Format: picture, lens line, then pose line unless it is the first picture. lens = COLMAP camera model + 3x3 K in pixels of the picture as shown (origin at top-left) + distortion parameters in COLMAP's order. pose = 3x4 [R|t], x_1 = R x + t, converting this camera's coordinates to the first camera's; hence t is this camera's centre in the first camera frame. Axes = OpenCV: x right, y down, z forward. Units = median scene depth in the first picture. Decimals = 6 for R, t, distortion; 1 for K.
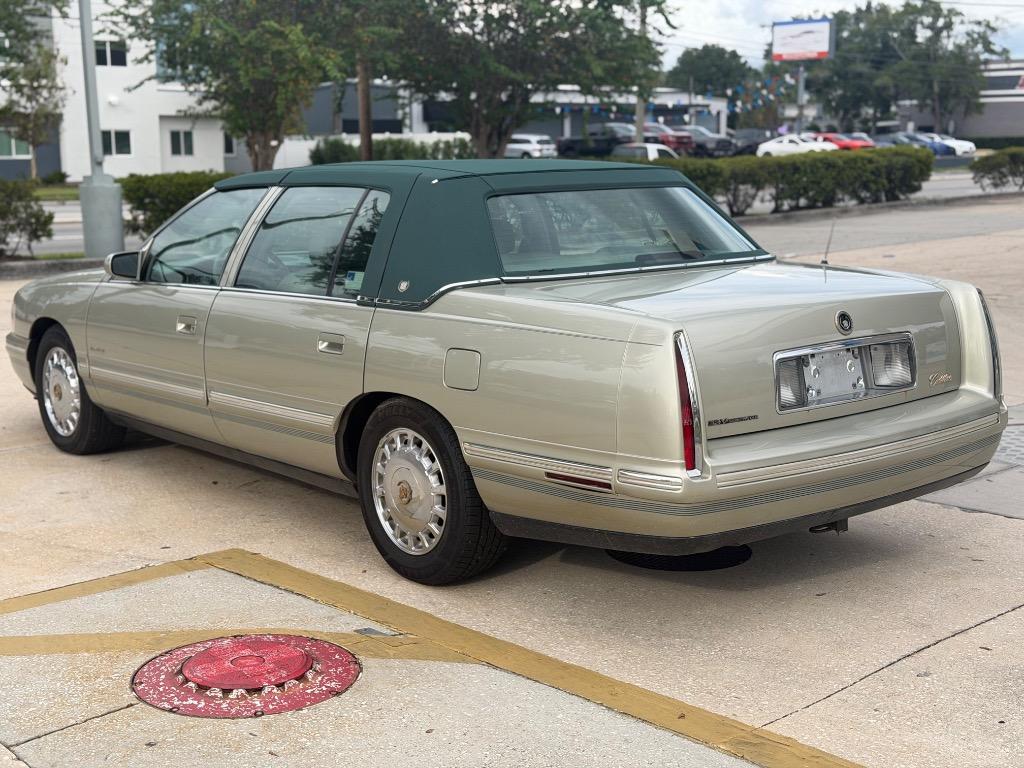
lens RADIAL K [[1434.8, 0, 514.5], [0, 1434.8, 388.5], [0, 0, 1]] dist [0.125954, 0.000000]
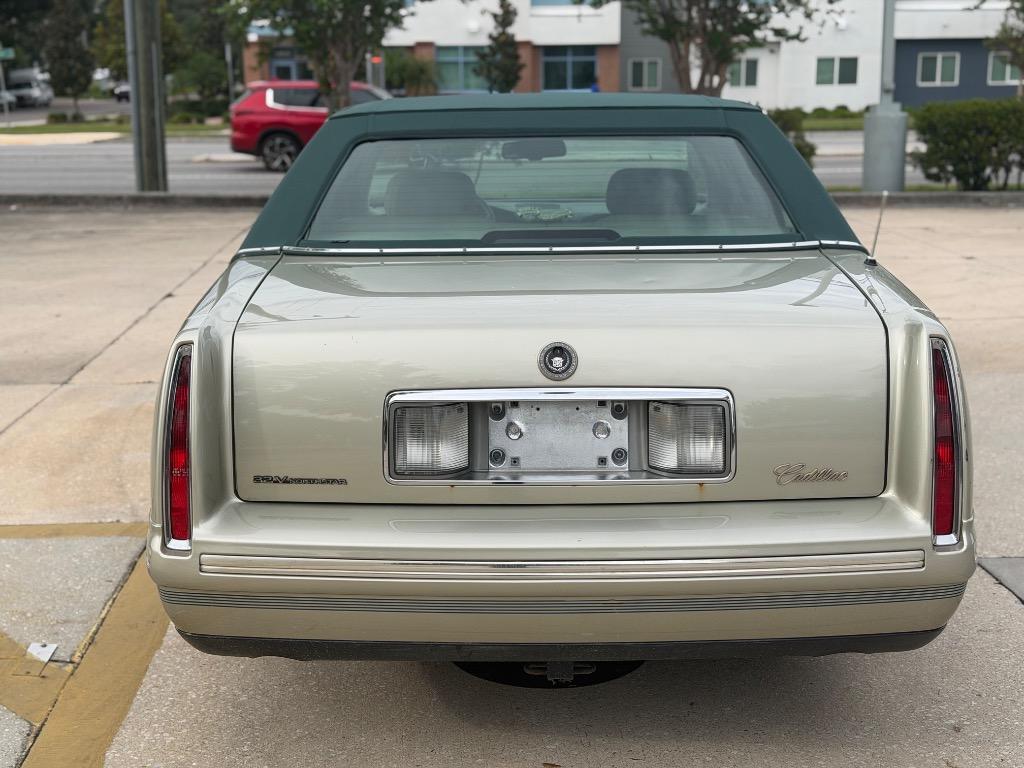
lens RADIAL K [[1434.8, 0, 513.6], [0, 1434.8, 375.4], [0, 0, 1]] dist [0.125954, 0.000000]
pose [[0.756763, 0.133905, -0.639828, 0.585452], [-0.107758, 0.990958, 0.079940, -0.082822], [0.644747, 0.008451, 0.764350, 0.475389]]
